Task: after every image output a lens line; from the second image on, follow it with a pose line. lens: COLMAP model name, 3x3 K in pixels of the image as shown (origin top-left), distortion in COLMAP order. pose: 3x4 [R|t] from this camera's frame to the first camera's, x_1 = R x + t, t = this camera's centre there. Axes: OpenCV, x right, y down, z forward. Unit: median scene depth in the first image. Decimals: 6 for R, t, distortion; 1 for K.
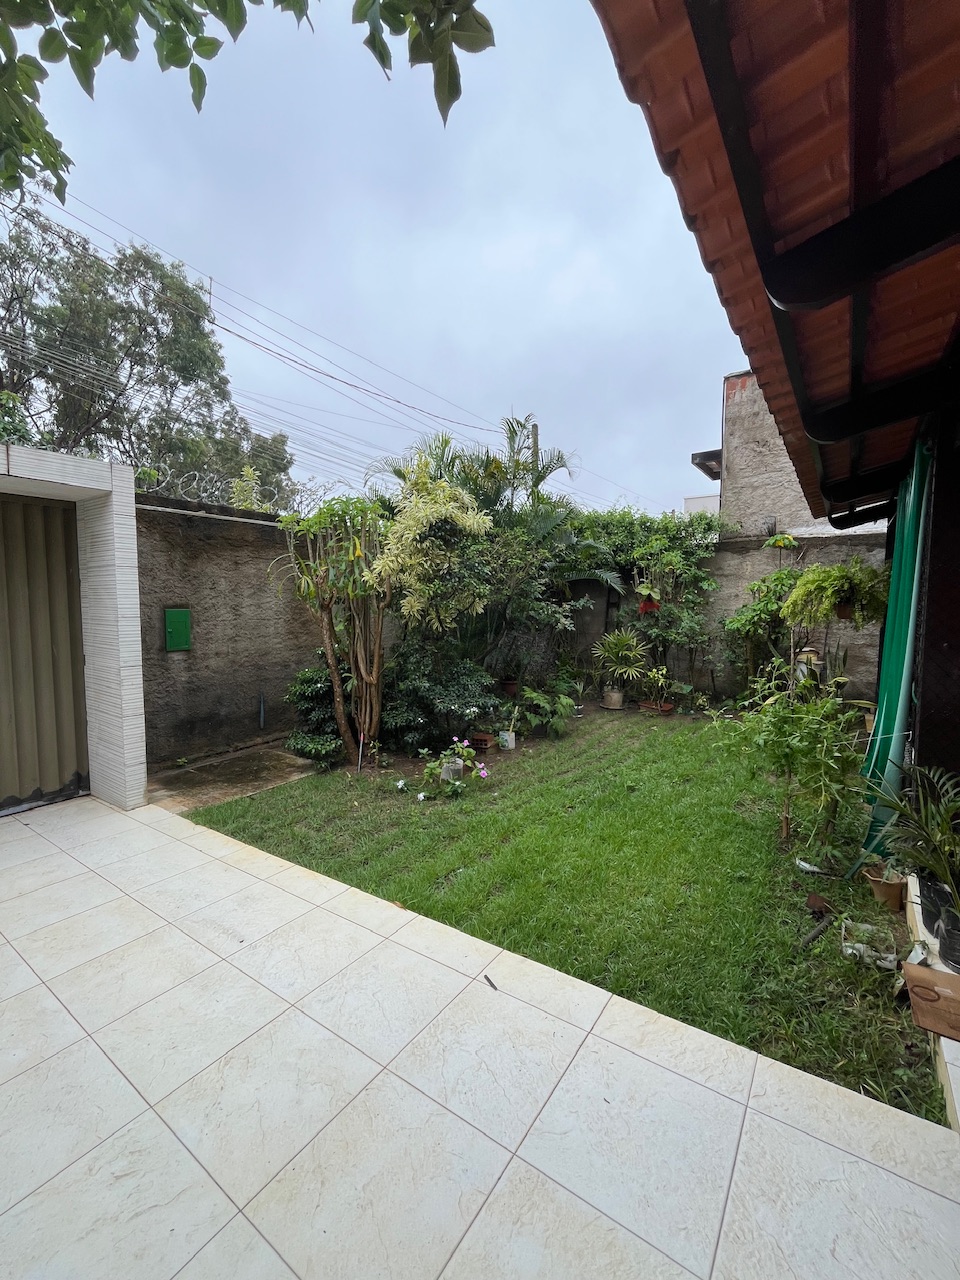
lens RADIAL K [[523.7, 0, 480.0], [0, 523.7, 640.0], [0, 0, 1]] dist [-0.001415, -0.000243]
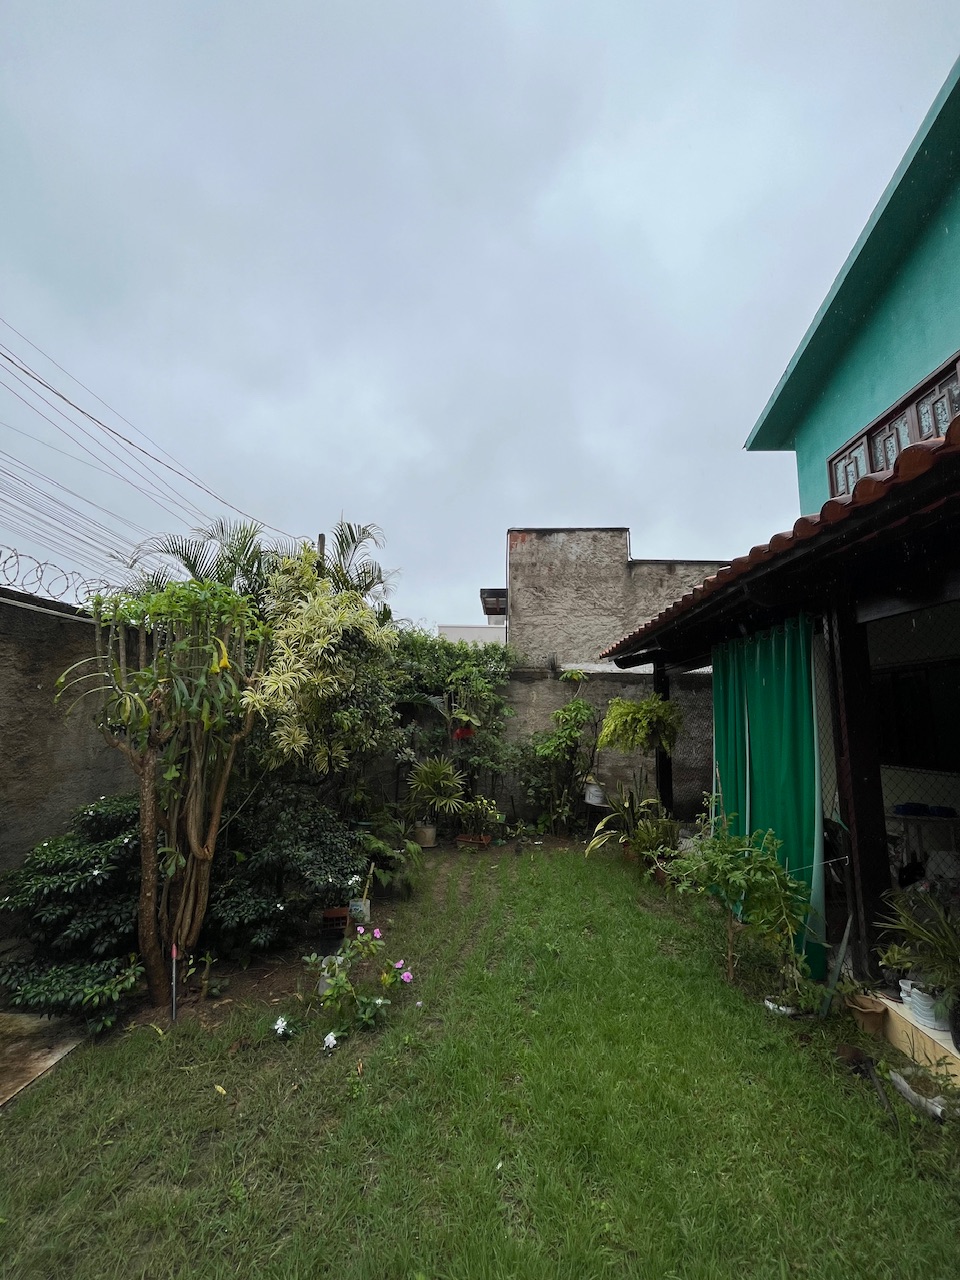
lens RADIAL K [[525.0, 0, 480.0], [0, 525.0, 640.0], [0, 0, 1]] dist [-0.002017, -0.000119]
pose [[0.841737, 0.095229, 0.531422, -0.239677], [0.024043, 0.976733, -0.213109, -0.029463], [-0.539351, 0.192159, 0.819863, 0.185608]]
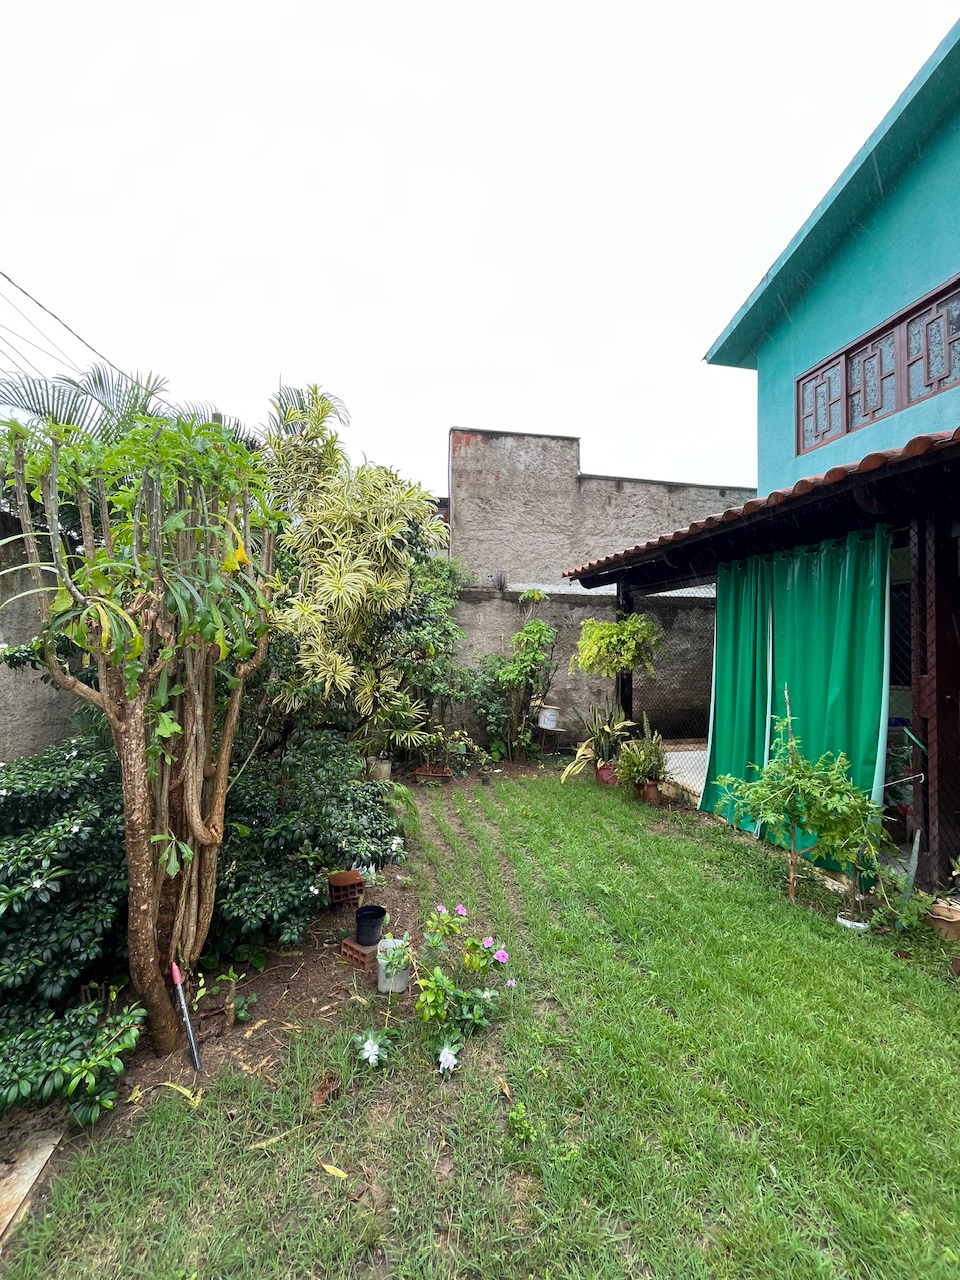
lens RADIAL K [[526.0, 0, 480.0], [0, 526.0, 640.0], [0, 0, 1]] dist [-0.001272, -0.000083]
pose [[0.682146, 0.012977, 0.731100, -0.314737], [0.048754, 0.996810, -0.063183, -0.042173], [-0.729588, 0.078744, 0.679338, 0.419141]]
